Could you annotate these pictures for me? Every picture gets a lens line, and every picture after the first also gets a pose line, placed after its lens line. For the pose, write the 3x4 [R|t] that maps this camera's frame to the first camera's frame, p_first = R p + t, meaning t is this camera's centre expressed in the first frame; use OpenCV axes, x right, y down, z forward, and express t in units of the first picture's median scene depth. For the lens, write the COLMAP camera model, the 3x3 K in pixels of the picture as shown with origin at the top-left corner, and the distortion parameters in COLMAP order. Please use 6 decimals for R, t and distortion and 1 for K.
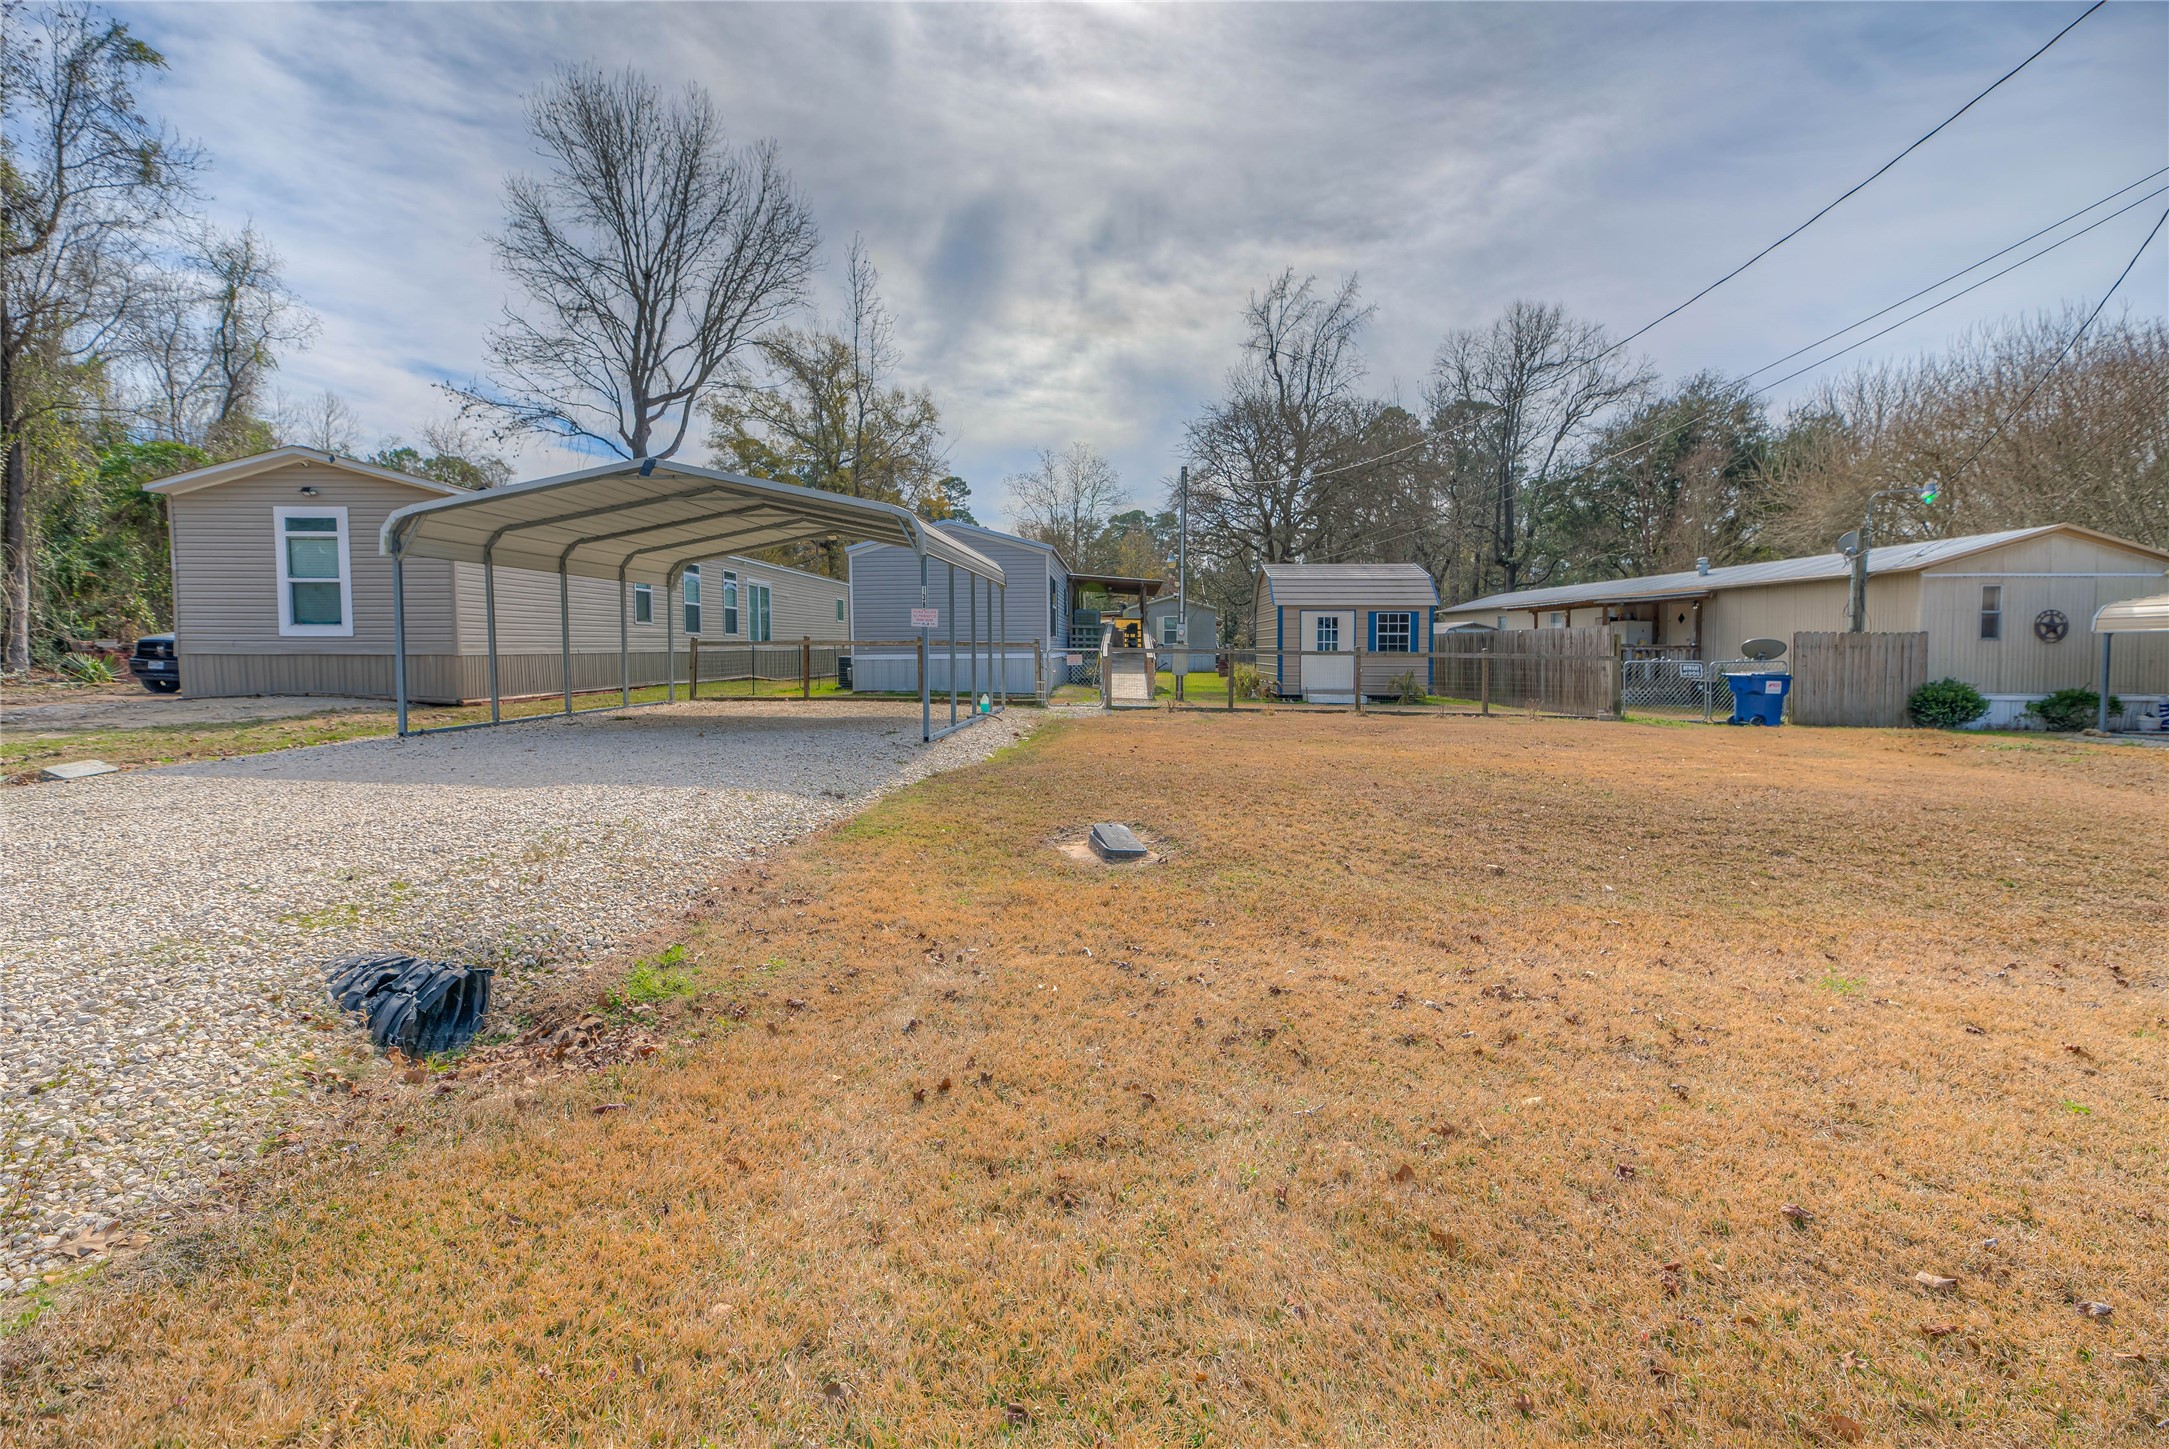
lens RADIAL K [[892.3, 0, 1083.0], [0, 892.3, 680.8], [0, 0, 1]] dist [0.002403, 0.000674]
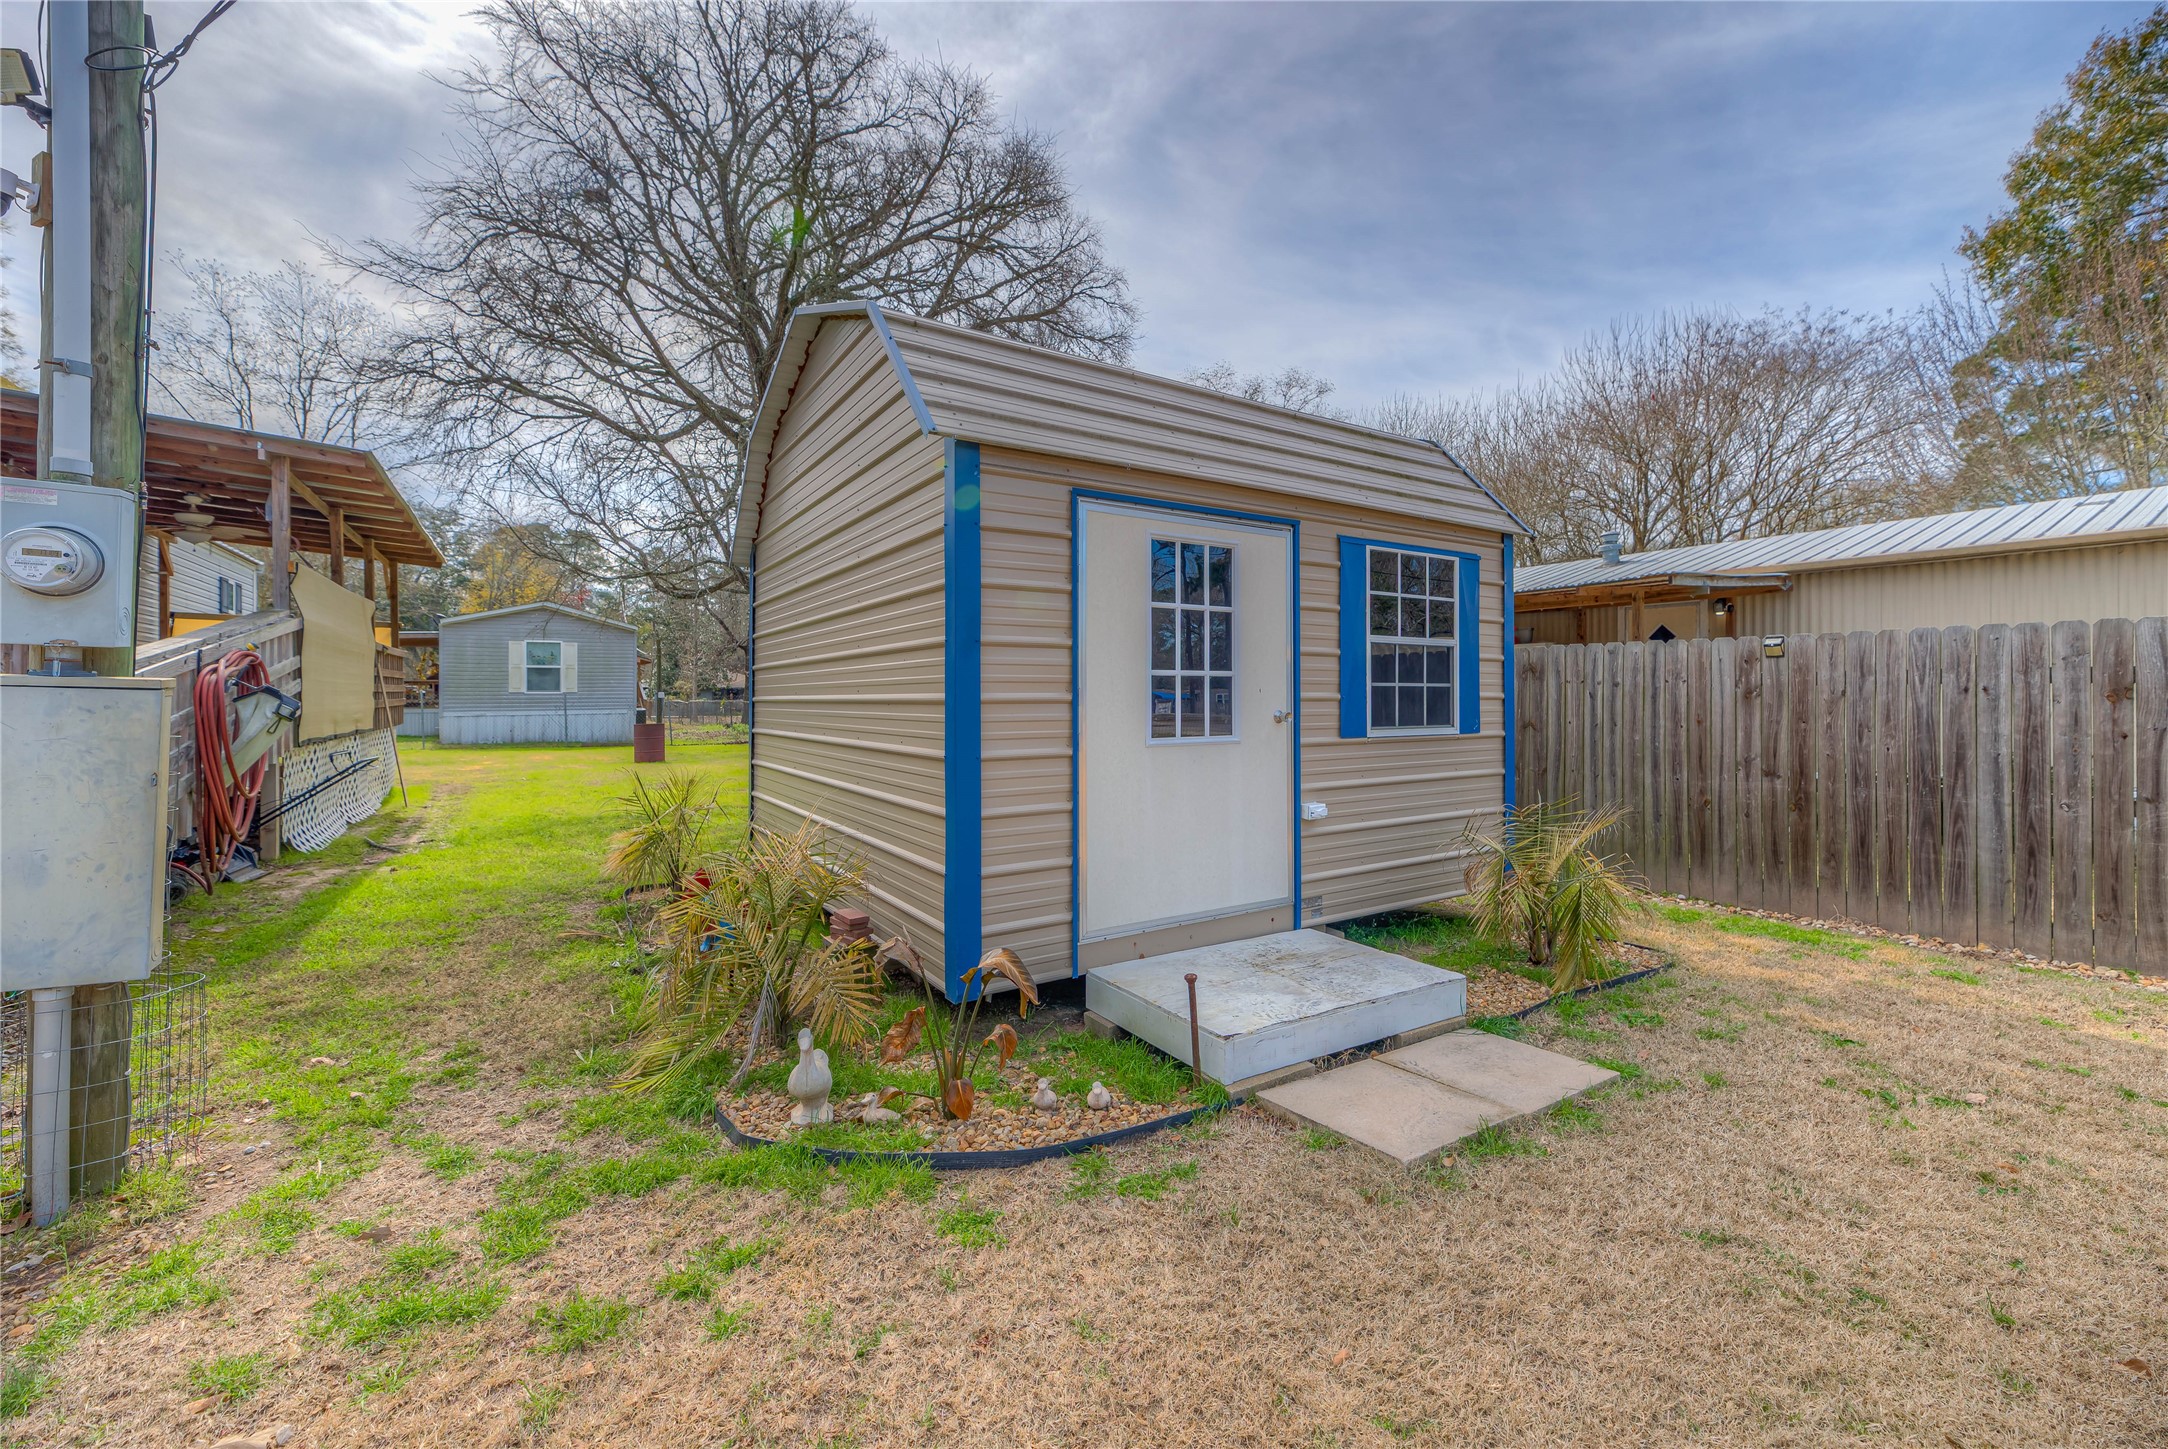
lens RADIAL K [[878.3, 0, 1092.2], [0, 878.3, 694.2], [0, 0, 1]] dist [0.008105, 0.000093]
pose [[0.820843, -0.001003, 0.571152, 0.142187], [0.025486, 0.999067, -0.034873, -0.031575], [-0.570584, 0.043181, 0.820103, 0.820434]]
